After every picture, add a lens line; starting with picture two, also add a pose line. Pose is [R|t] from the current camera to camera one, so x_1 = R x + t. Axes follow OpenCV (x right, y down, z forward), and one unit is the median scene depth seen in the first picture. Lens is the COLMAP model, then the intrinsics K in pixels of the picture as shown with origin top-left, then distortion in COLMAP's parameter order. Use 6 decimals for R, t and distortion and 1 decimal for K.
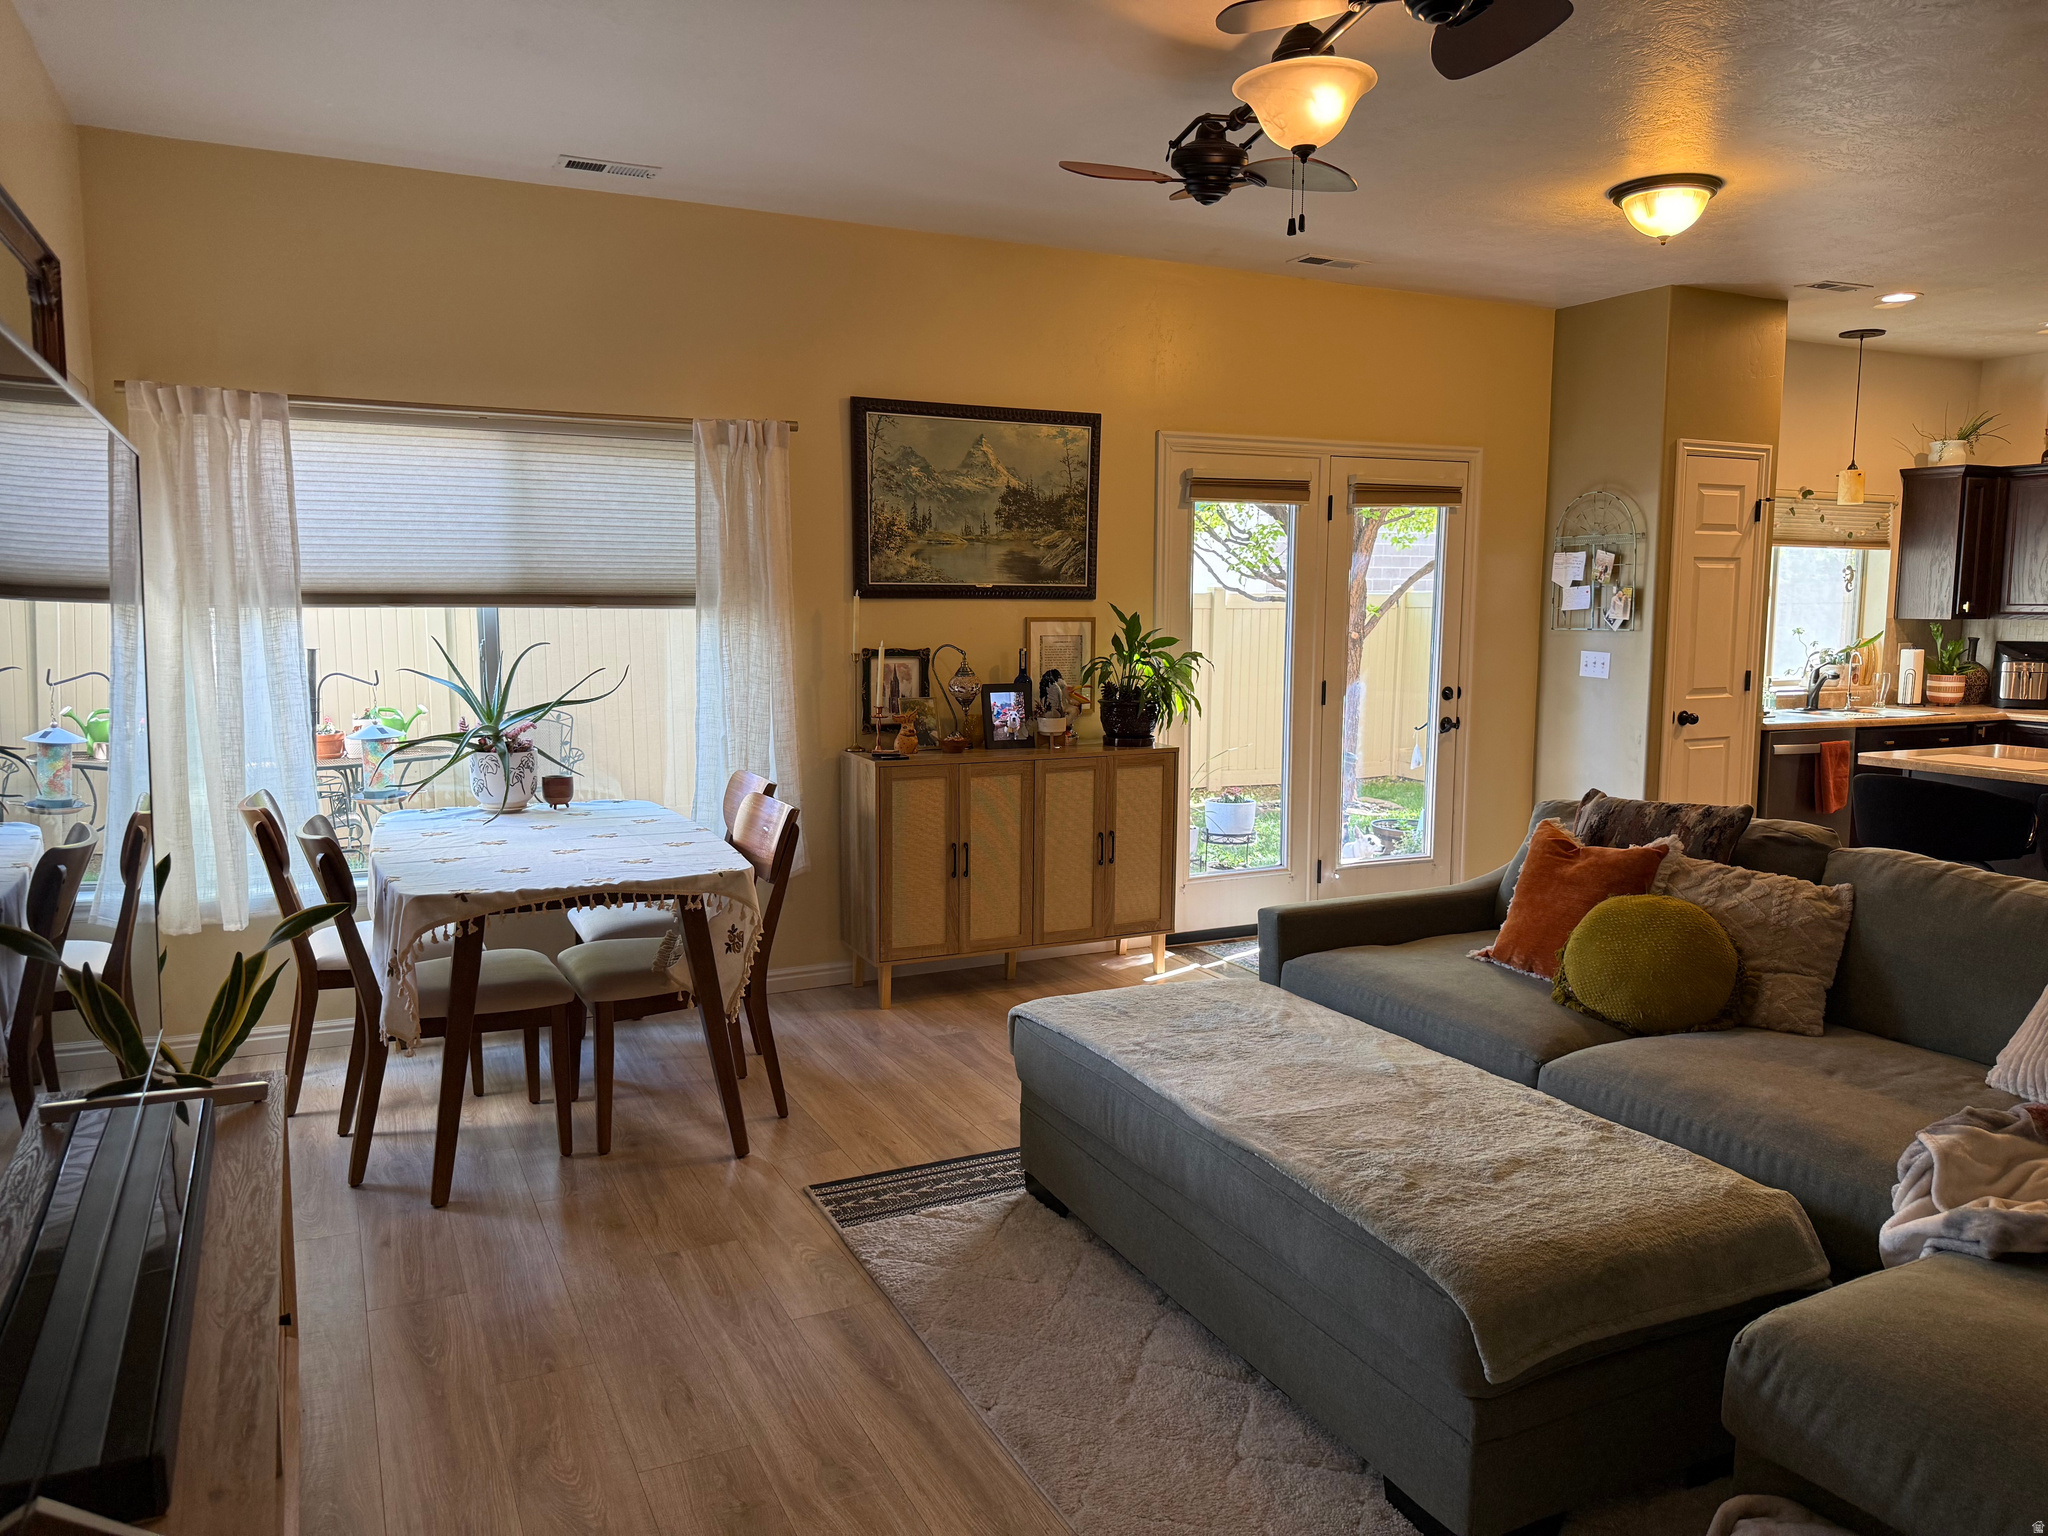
lens RADIAL K [[1448.7, 0, 1035.6], [0, 1448.7, 769.1], [0, 0, 1]] dist [0.120859, -0.155650]
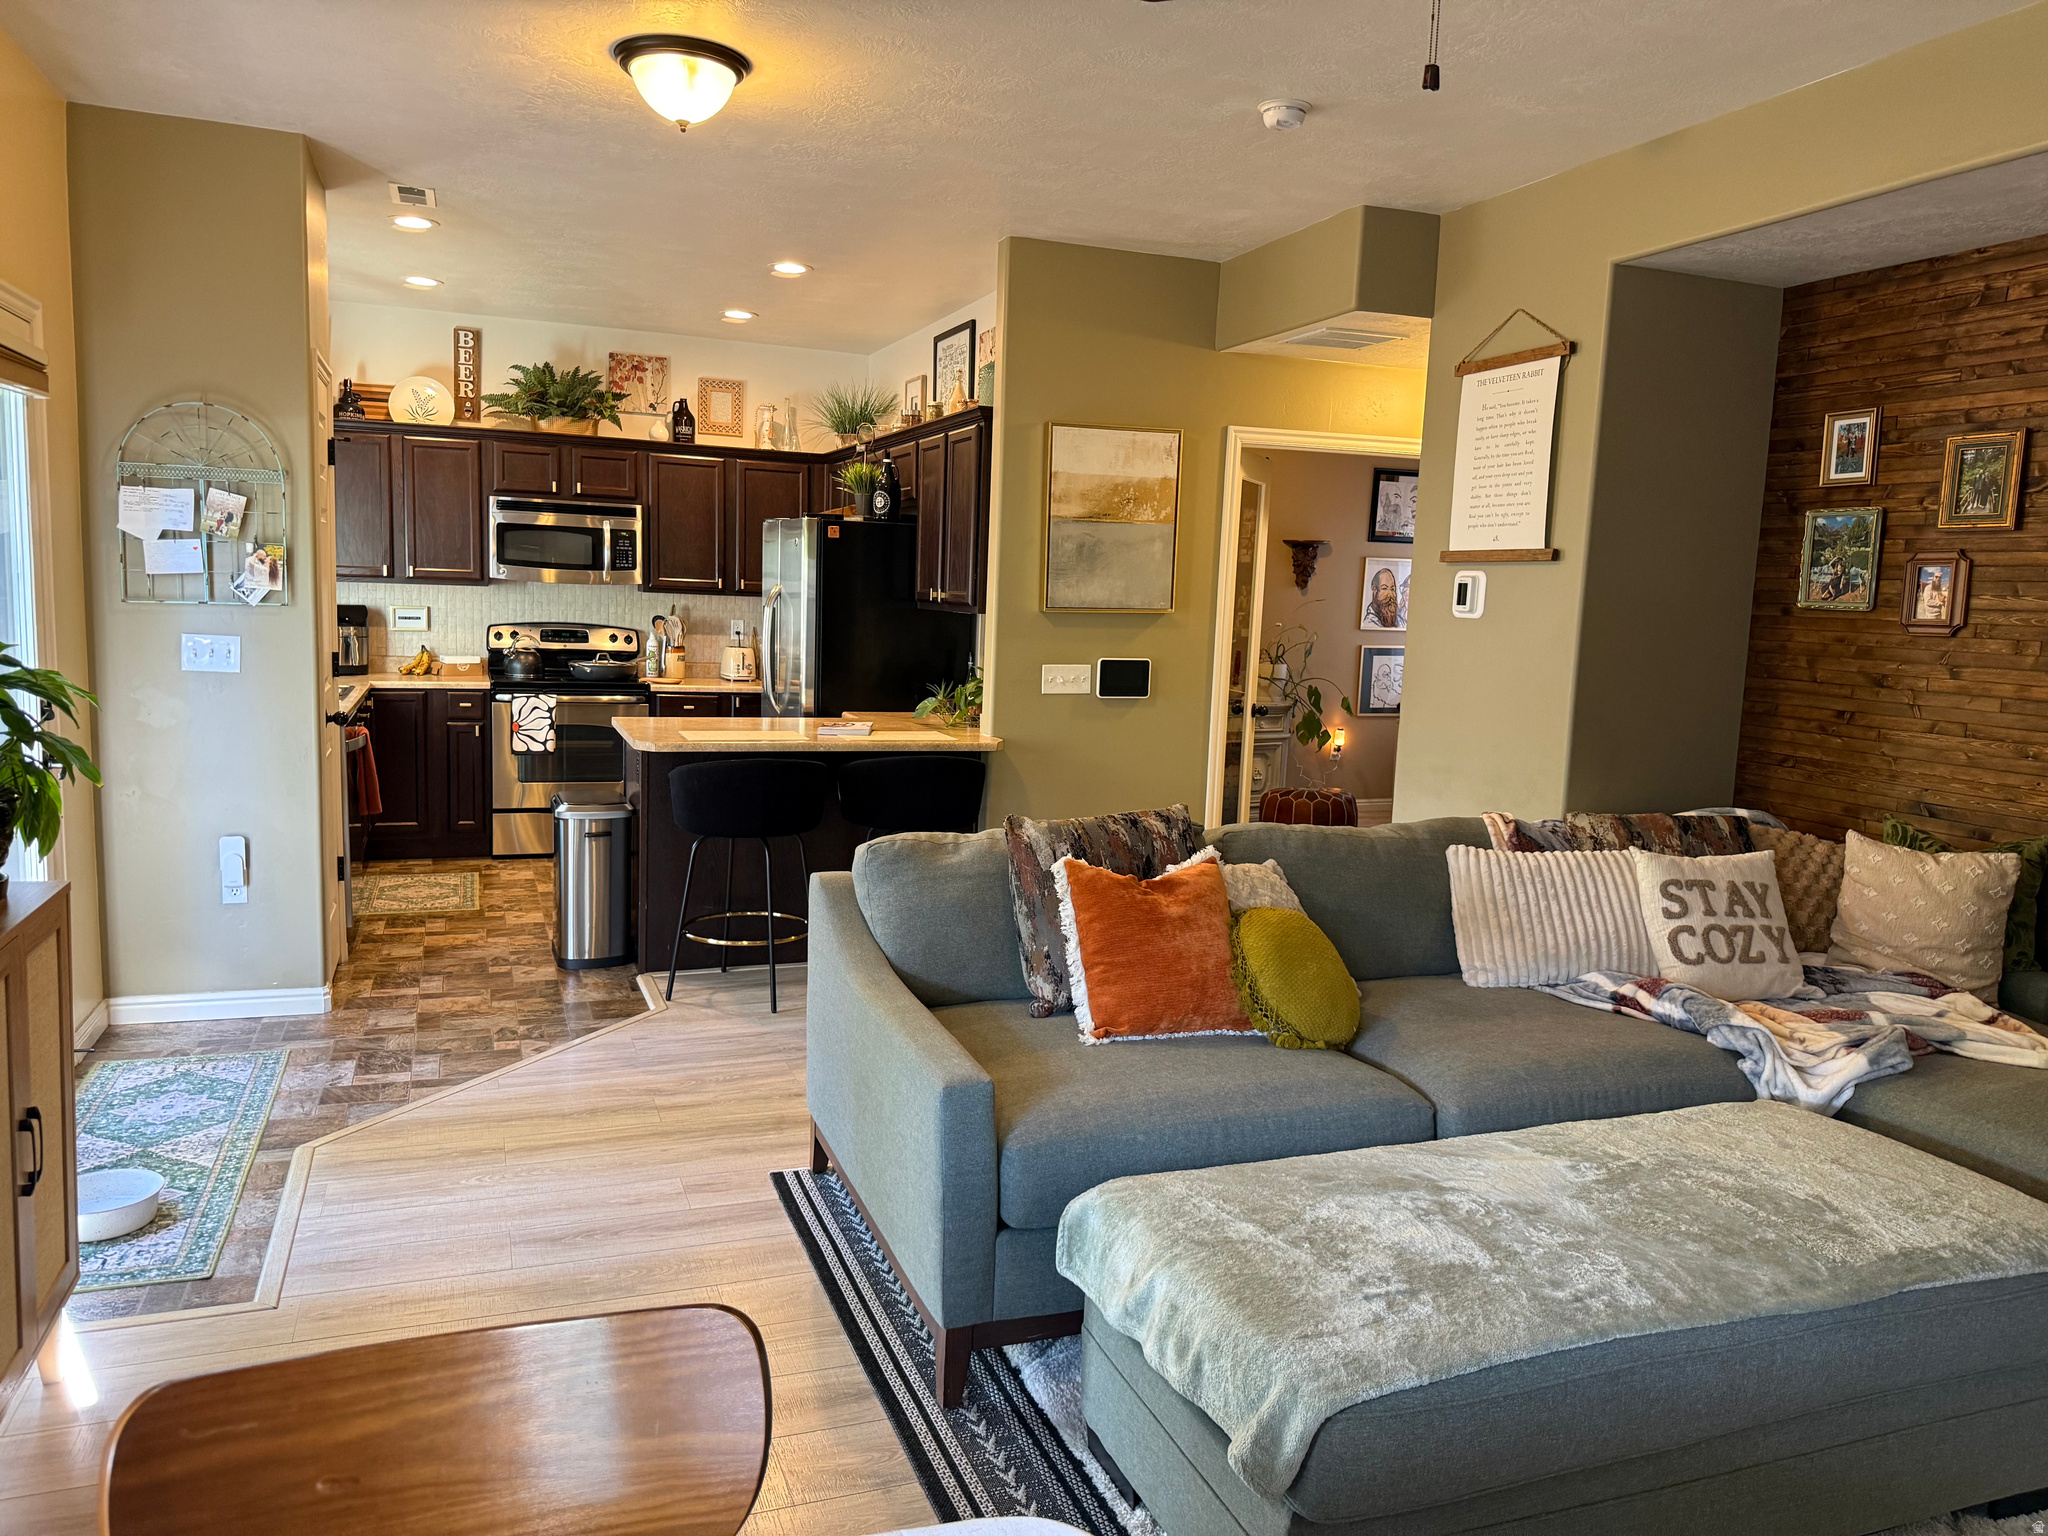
lens RADIAL K [[1497.3, 0, 1045.9], [0, 1497.3, 776.6], [0, 0, 1]] dist [0.098179, -0.134489]
pose [[0.103256, -0.127494, 0.986450, -0.355411], [0.079614, 0.989628, 0.119571, -0.084267], [-0.991464, 0.066188, 0.112335, 0.655410]]
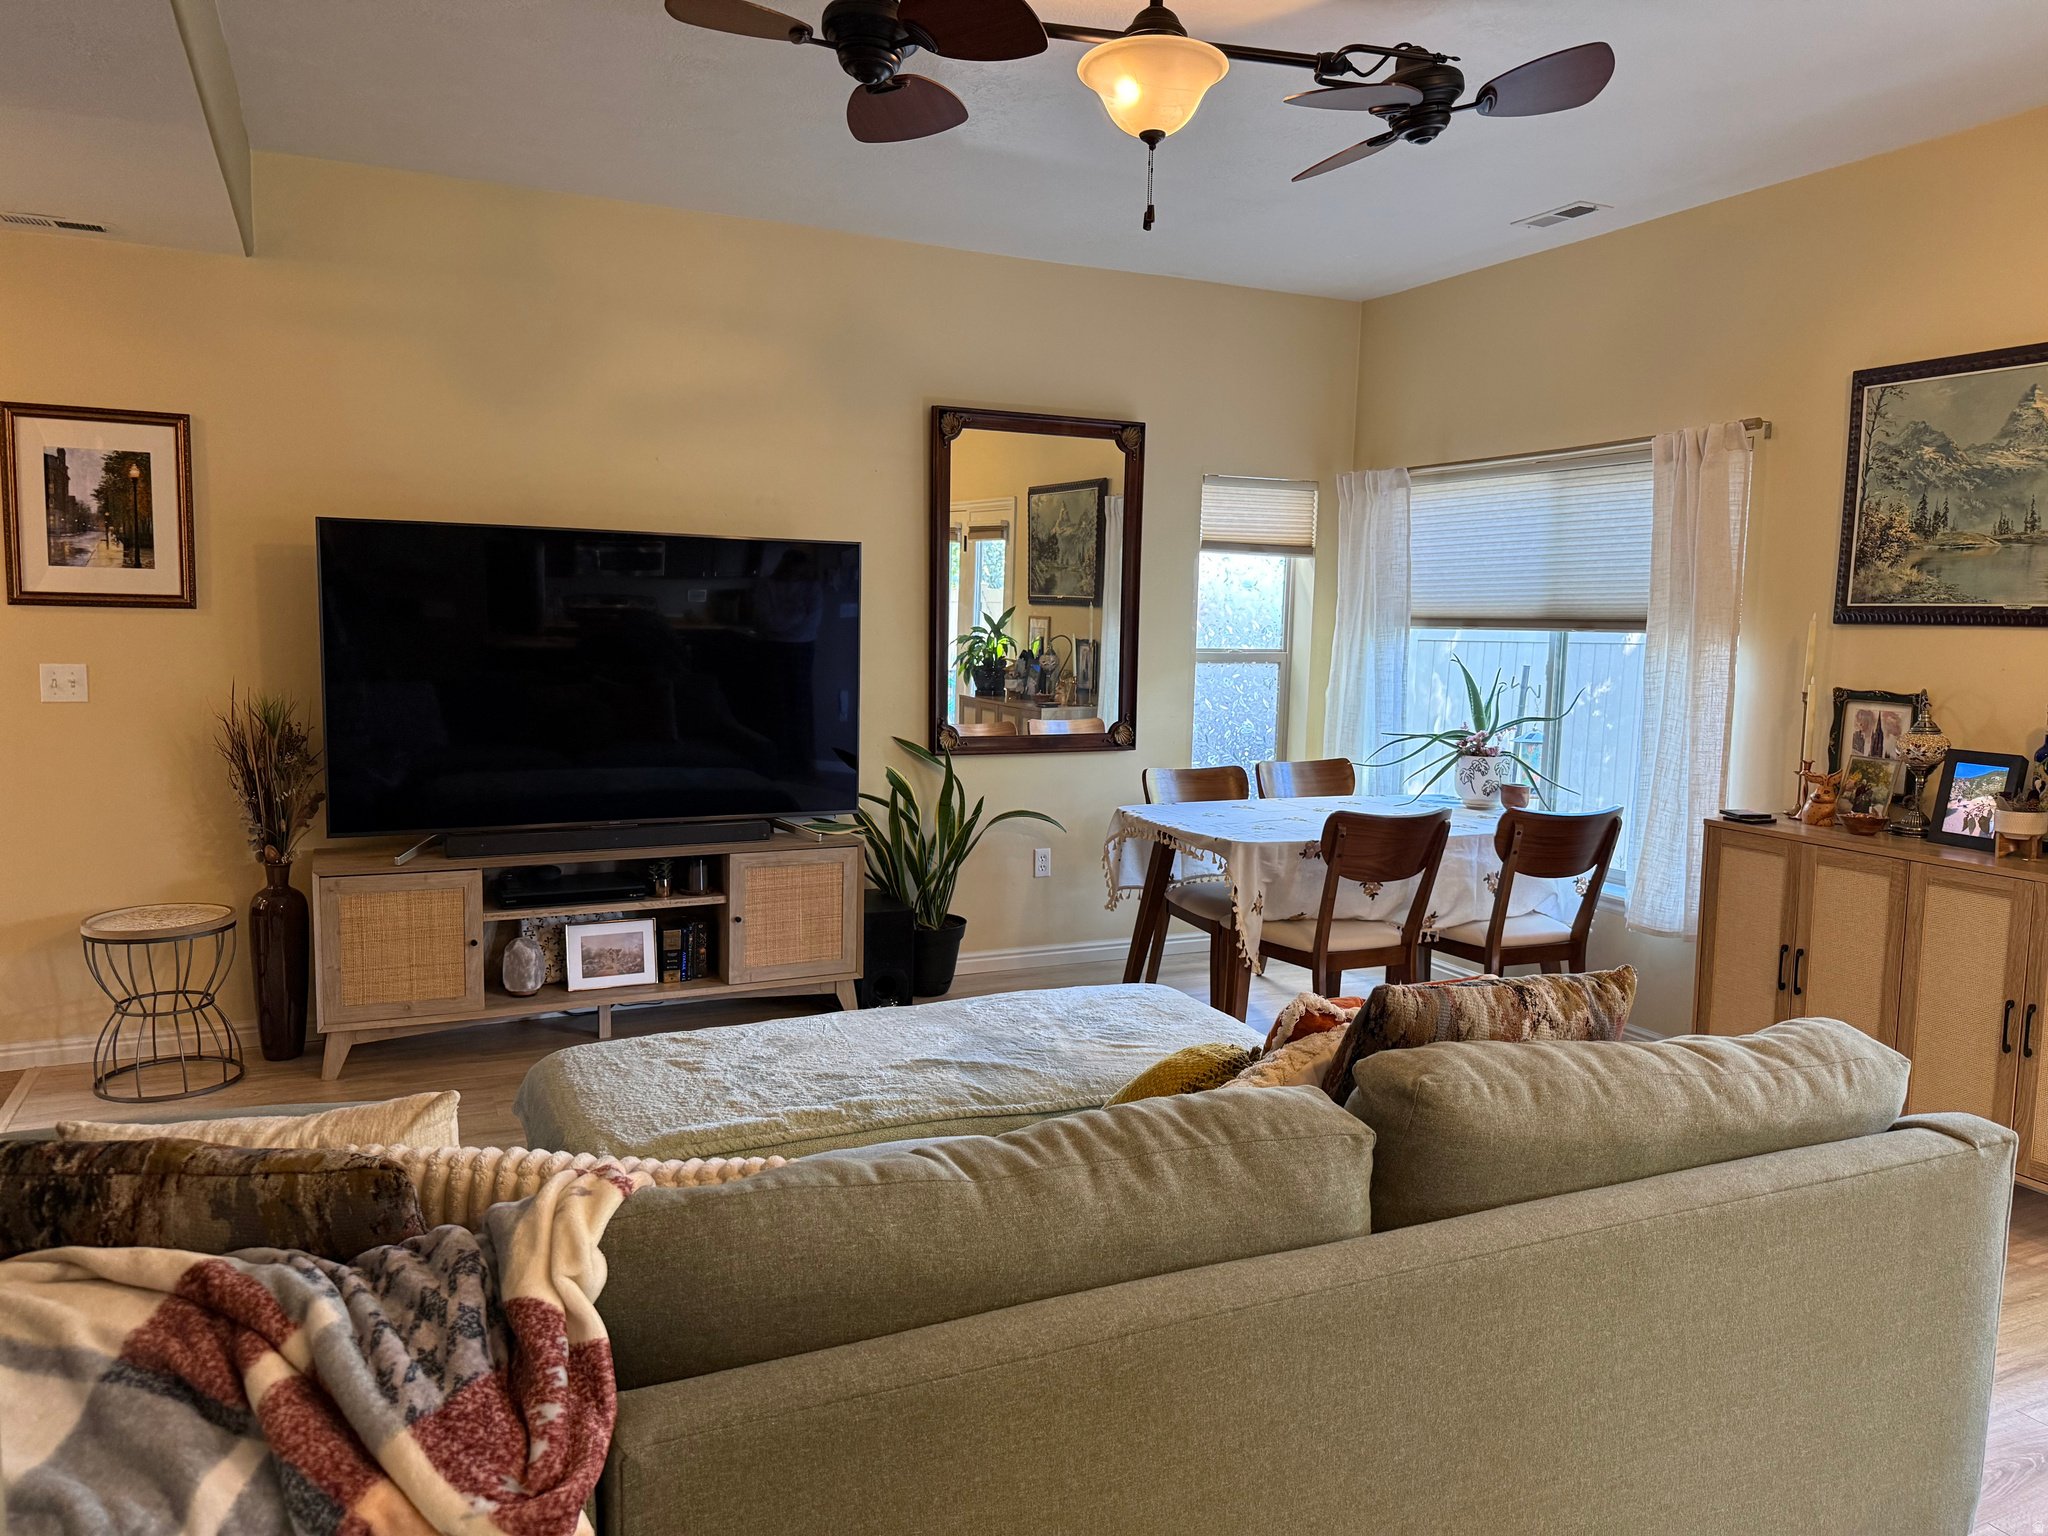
lens RADIAL K [[1452.3, 0, 1094.6], [0, 1452.3, 756.3], [0, 0, 1]] dist [0.132553, -0.140115]
pose [[0.004758, 0.095423, -0.995425, 0.677685], [-0.137121, 0.986096, 0.093873, -0.066596], [0.990543, 0.136047, 0.017776, 0.589401]]
